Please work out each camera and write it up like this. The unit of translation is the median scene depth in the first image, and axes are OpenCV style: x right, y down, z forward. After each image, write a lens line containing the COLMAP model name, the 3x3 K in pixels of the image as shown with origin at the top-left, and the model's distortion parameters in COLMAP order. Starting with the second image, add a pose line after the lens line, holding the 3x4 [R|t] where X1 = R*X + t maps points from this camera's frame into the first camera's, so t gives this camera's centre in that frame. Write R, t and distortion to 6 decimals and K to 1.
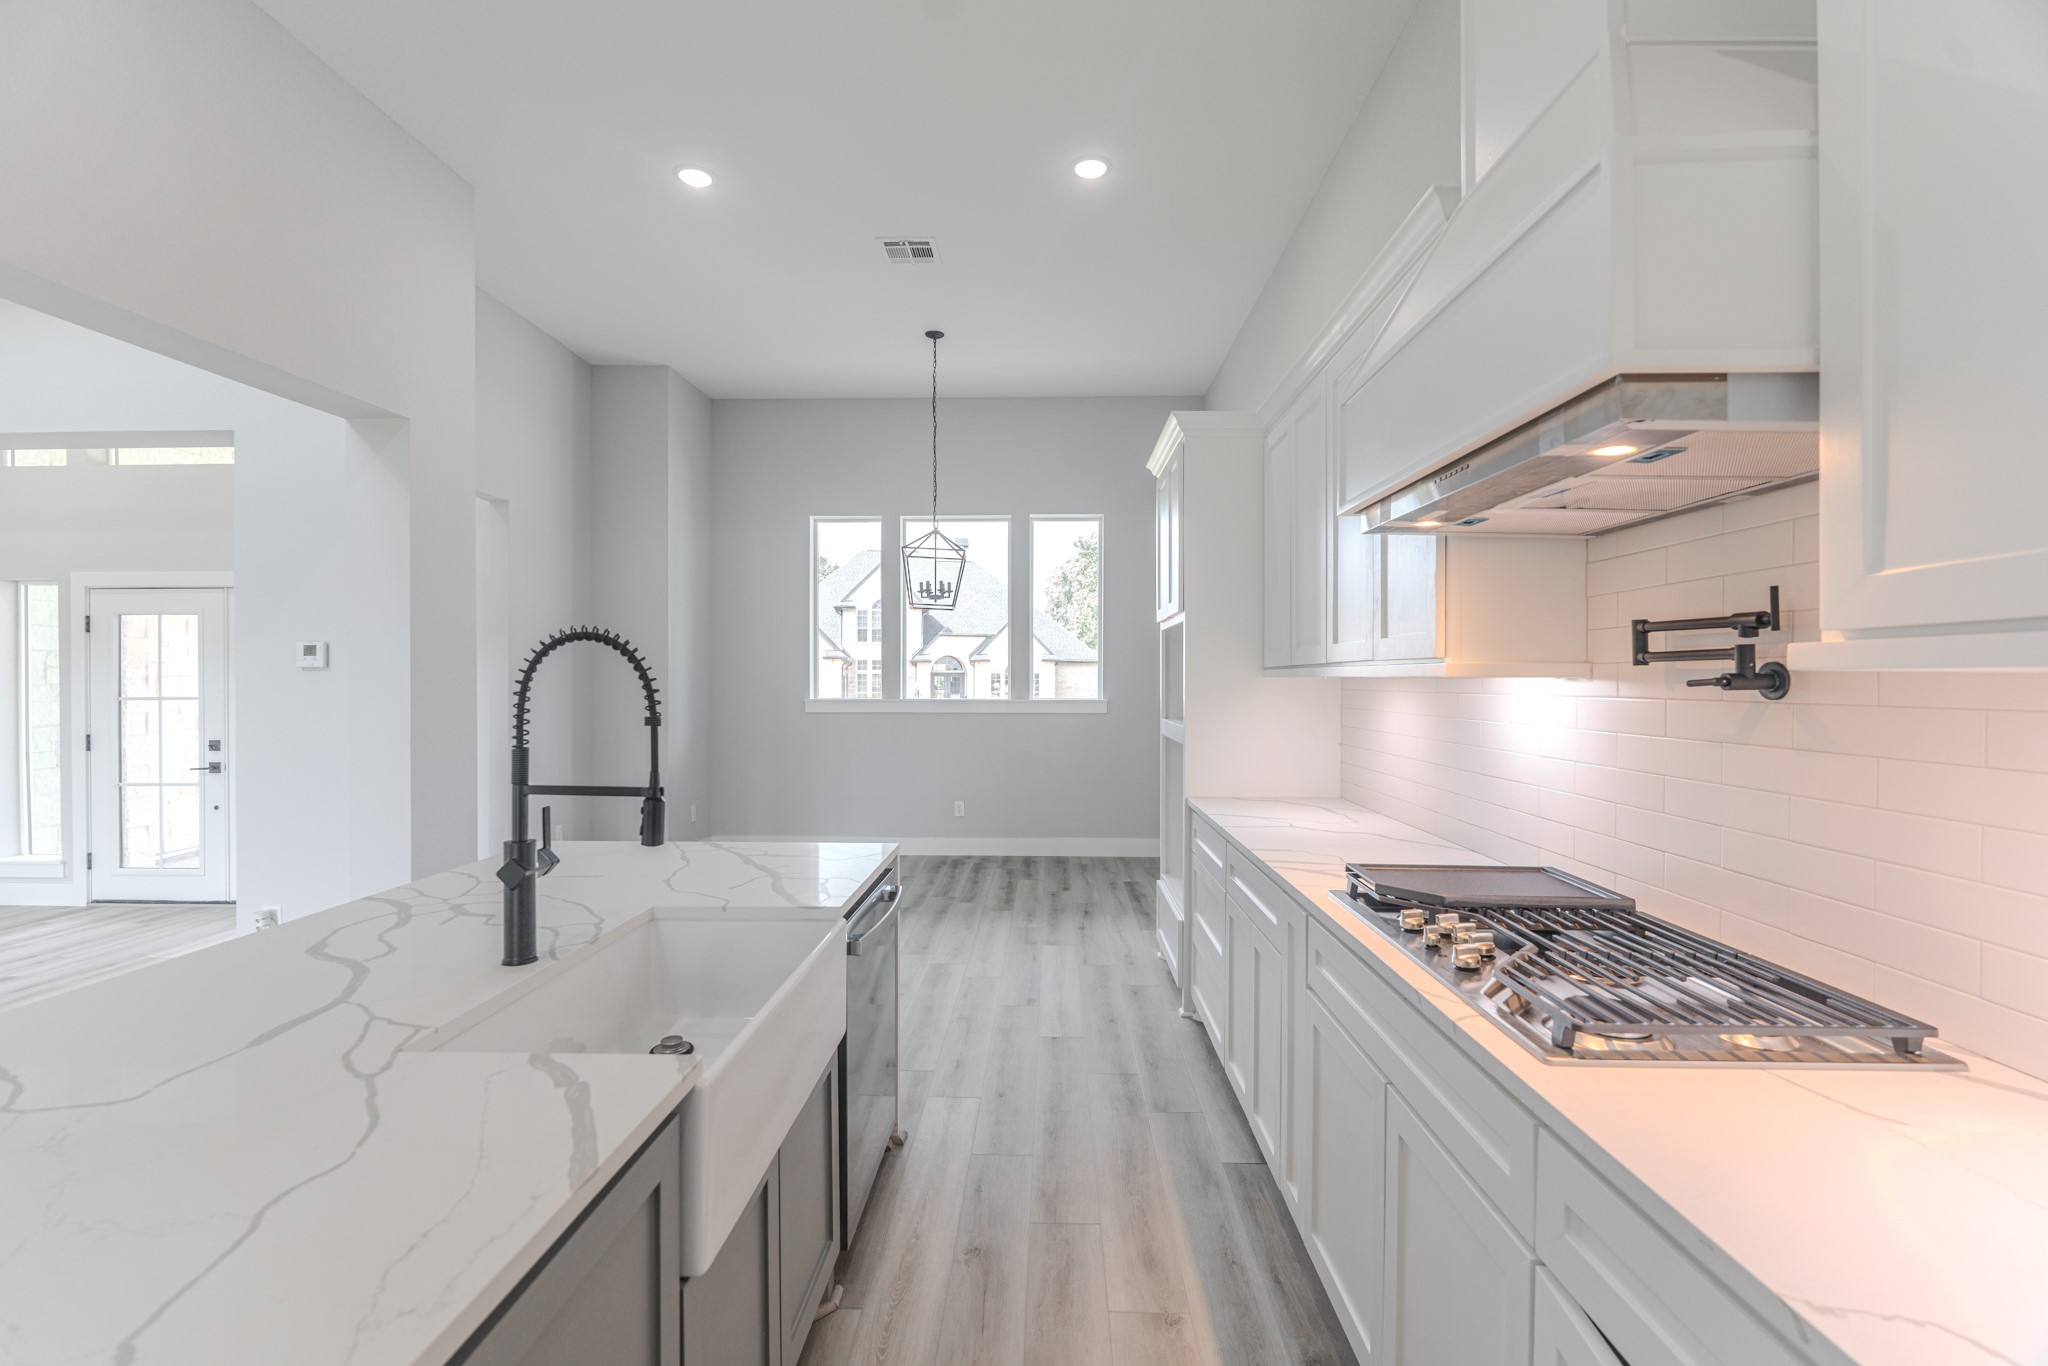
lens RADIAL K [[906.5, 0, 1016.5], [0, 906.5, 687.1], [0, 0, 1]] dist [-0.007095, -0.000416]
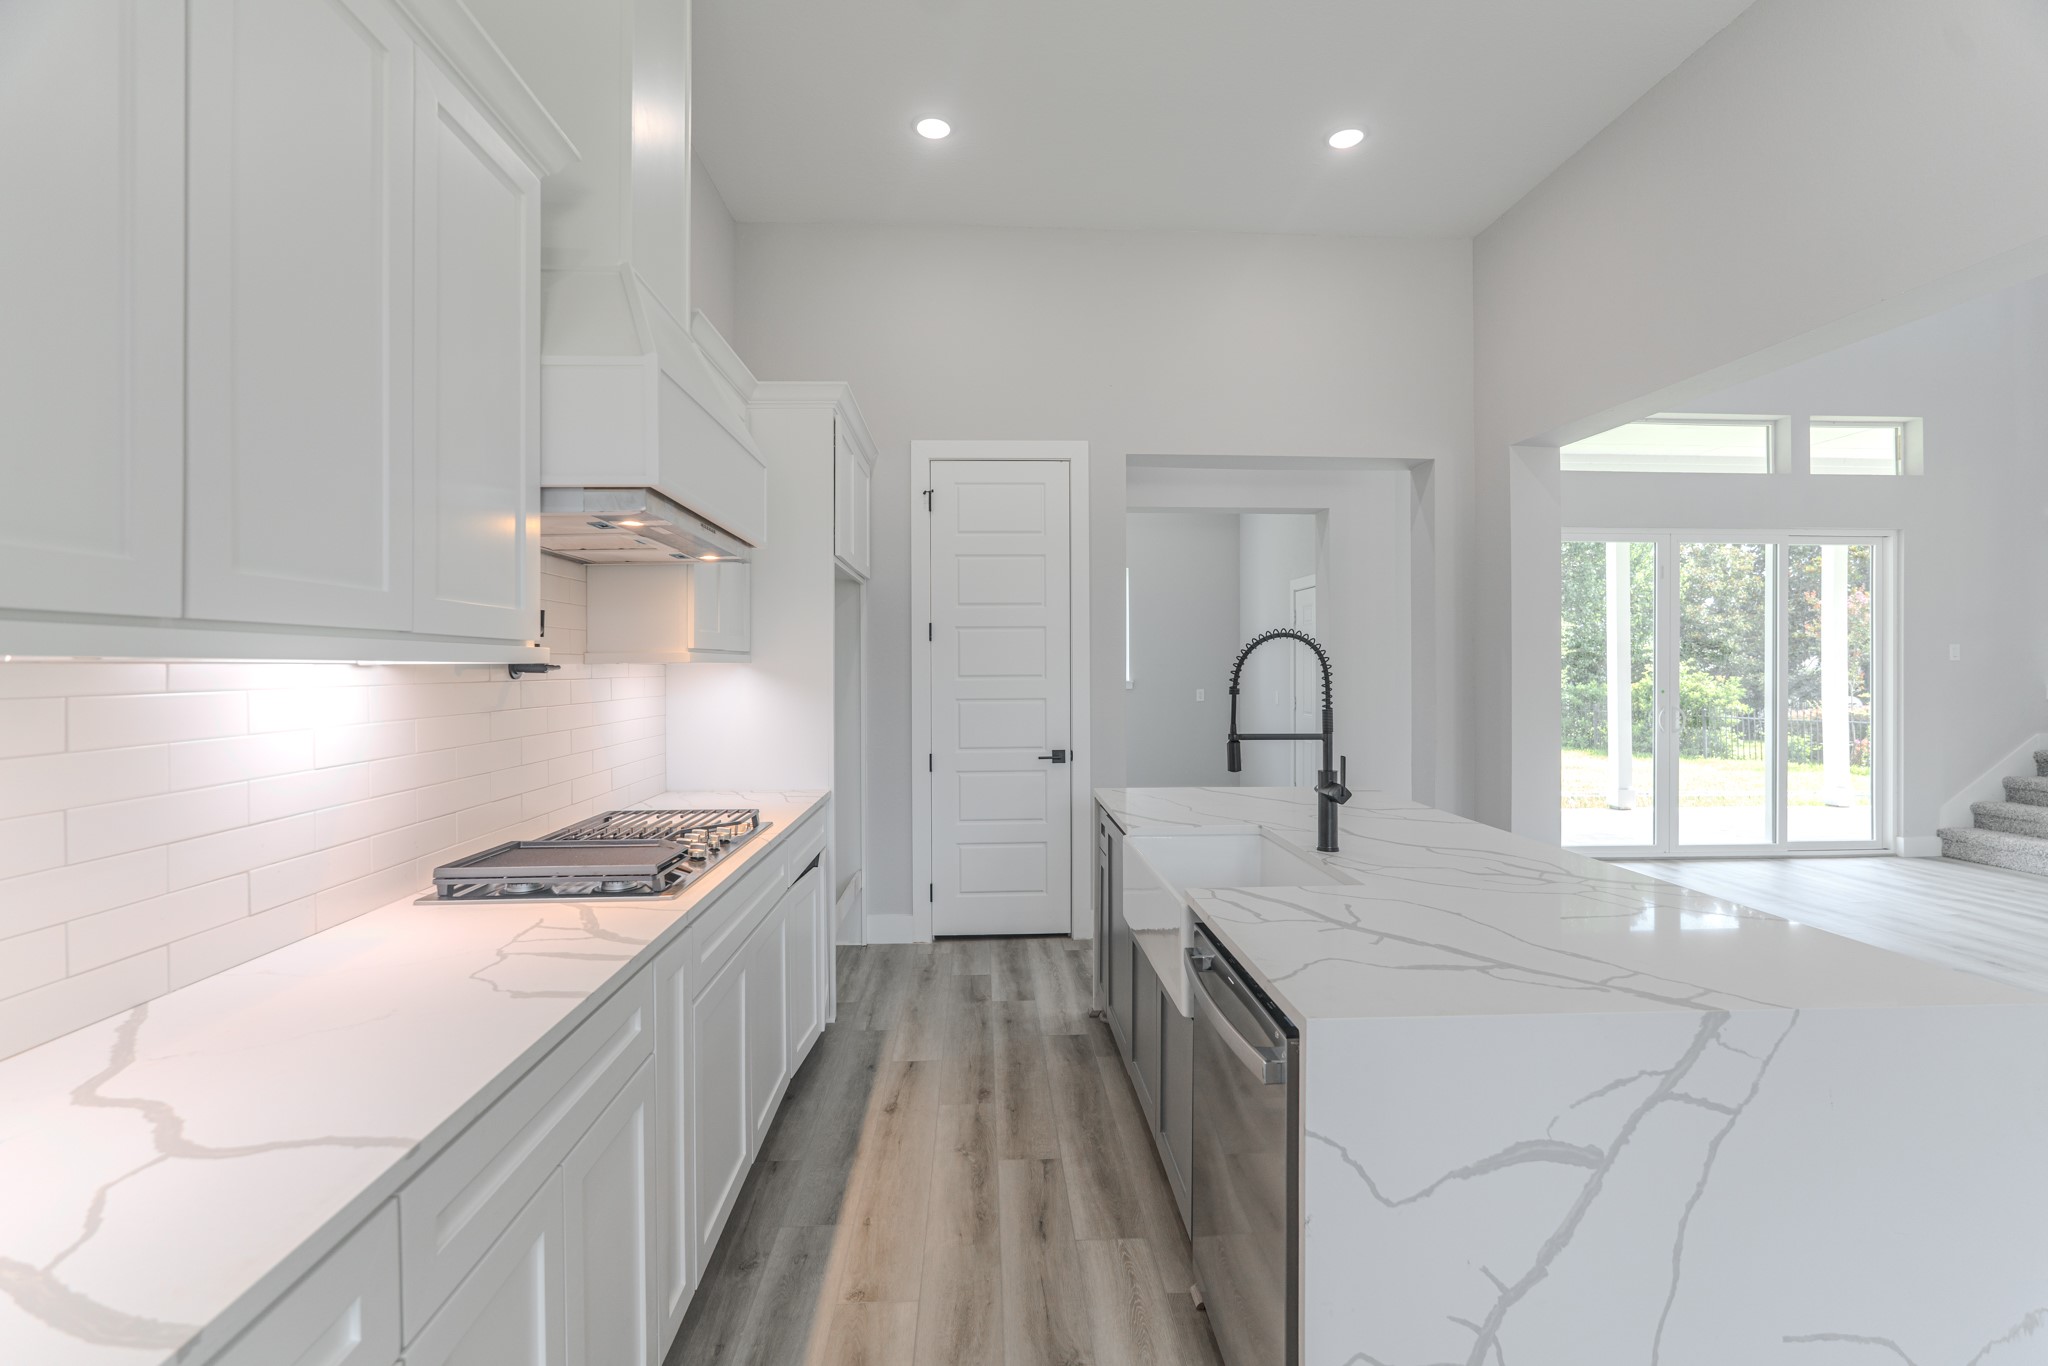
lens RADIAL K [[906.5, 0, 1024.4], [0, 906.5, 668.6], [0, 0, 1]] dist [-0.007095, -0.000416]
pose [[-0.996042, 0.003116, -0.088833, 0.060876], [0.001938, 0.999909, 0.013344, -0.014449], [0.088867, 0.013119, -0.995957, 1.667926]]
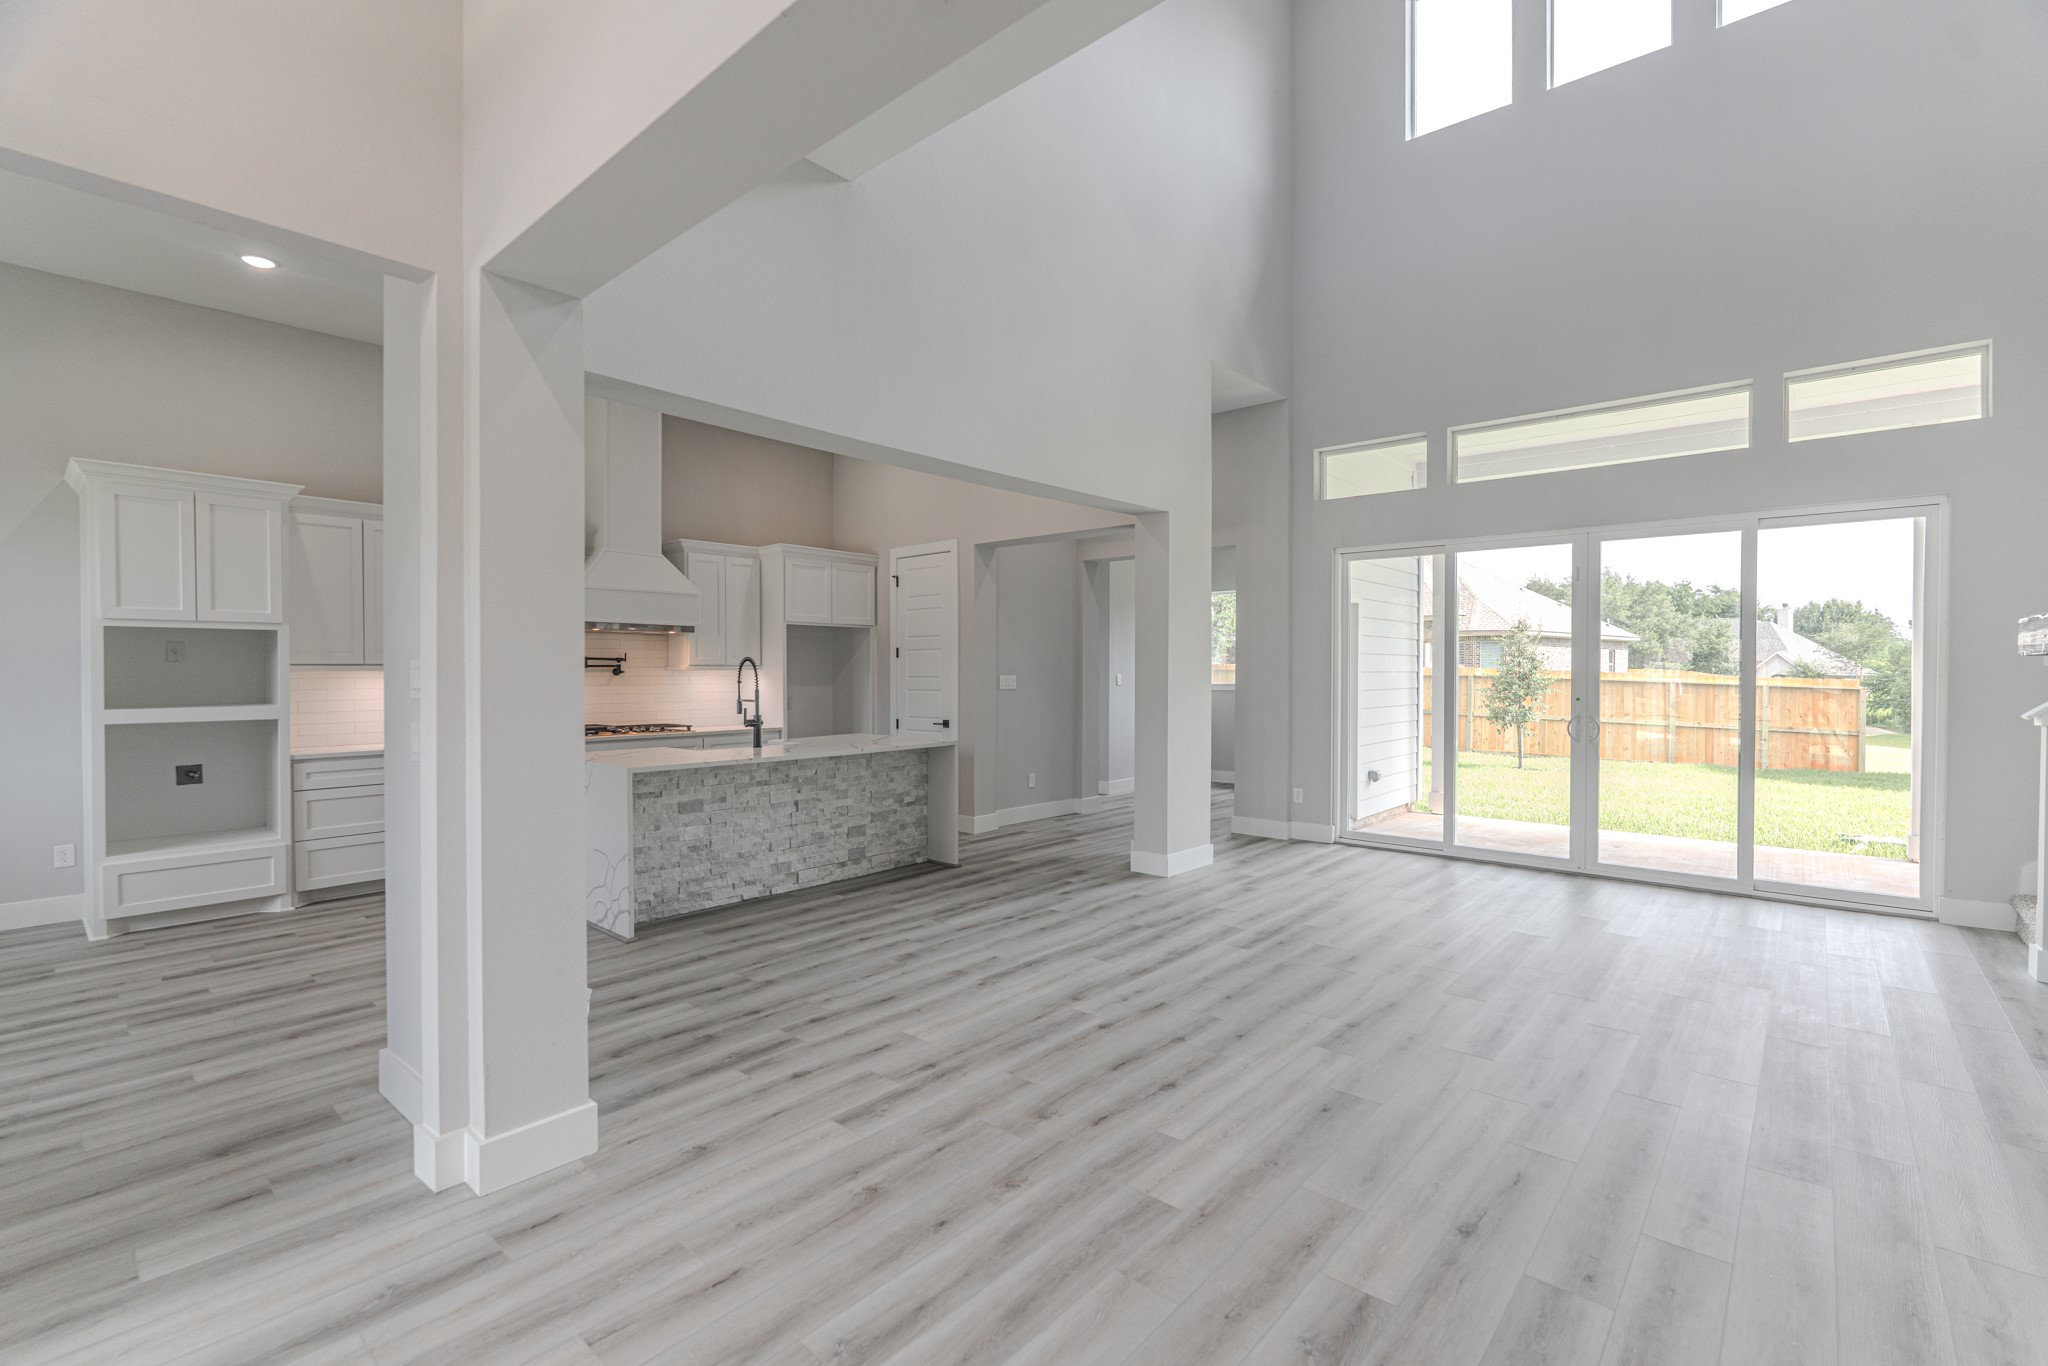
lens RADIAL K [[906.5, 0, 1033.6], [0, 906.5, 683.3], [0, 0, 1]] dist [-0.007095, -0.000416]
pose [[-0.777097, -0.006771, 0.629344, -2.568613], [0.008194, 0.999749, 0.020873, -0.018596], [-0.629327, 0.021377, -0.776846, 2.137821]]
